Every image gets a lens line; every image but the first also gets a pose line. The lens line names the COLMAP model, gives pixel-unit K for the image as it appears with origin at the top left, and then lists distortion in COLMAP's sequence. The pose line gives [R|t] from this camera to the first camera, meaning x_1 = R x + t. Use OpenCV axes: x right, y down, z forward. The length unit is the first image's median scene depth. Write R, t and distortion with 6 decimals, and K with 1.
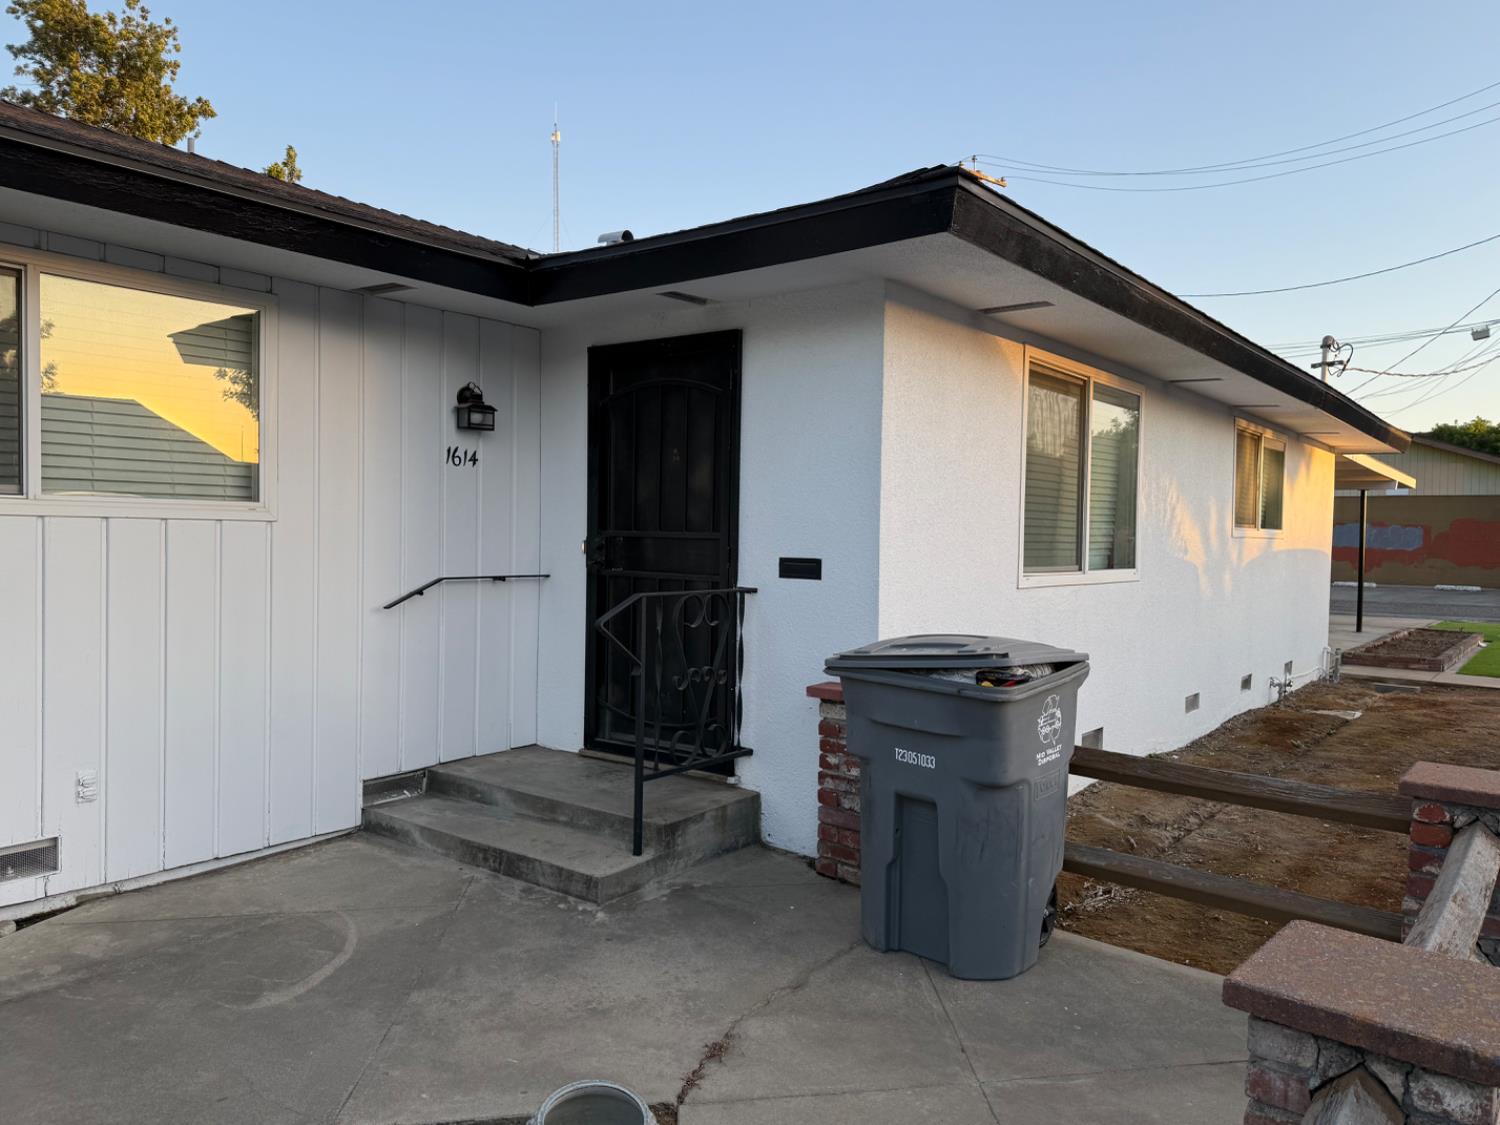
lens RADIAL K [[1074.6, 0, 749.4], [0, 1074.6, 563.8], [0, 0, 1]] dist [0.004963, 0.001631]
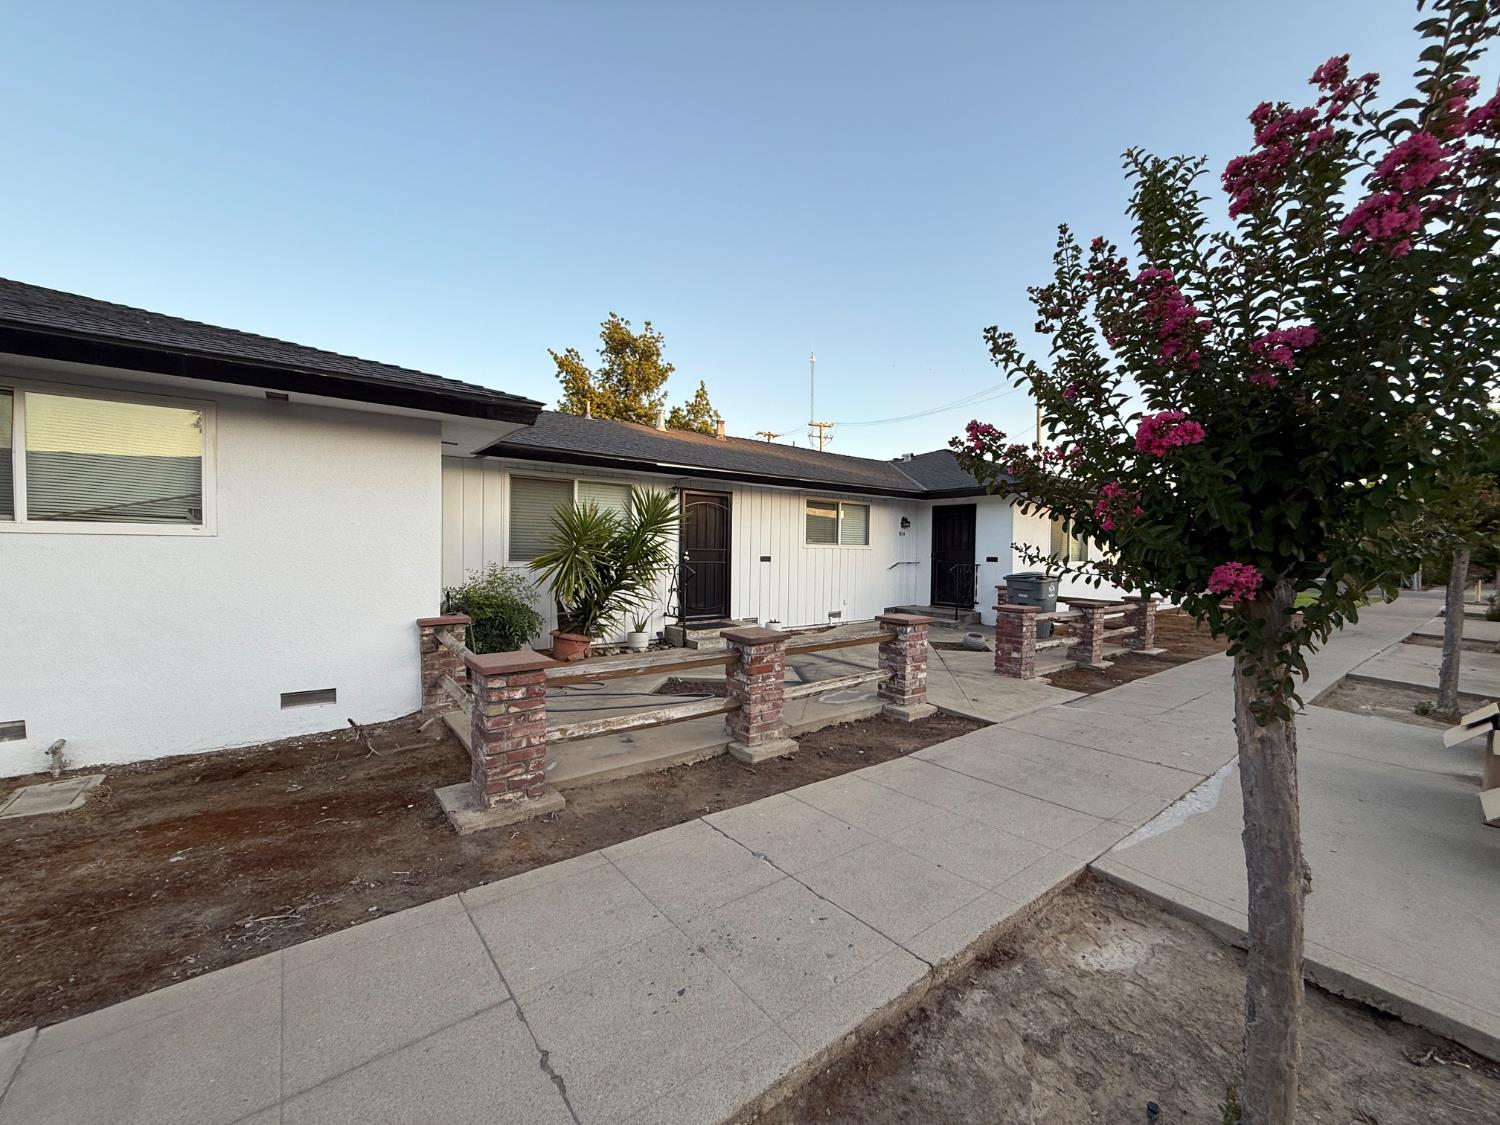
lens RADIAL K [[596.9, 0, 748.3], [0, 596.9, 563.6], [0, 0, 1]] dist [-0.000289, 0.000001]
pose [[0.971632, -0.003523, -0.236470, -0.305134], [0.002183, 0.999980, -0.005927, 0.029244], [0.236486, 0.005242, 0.971621, -1.423198]]
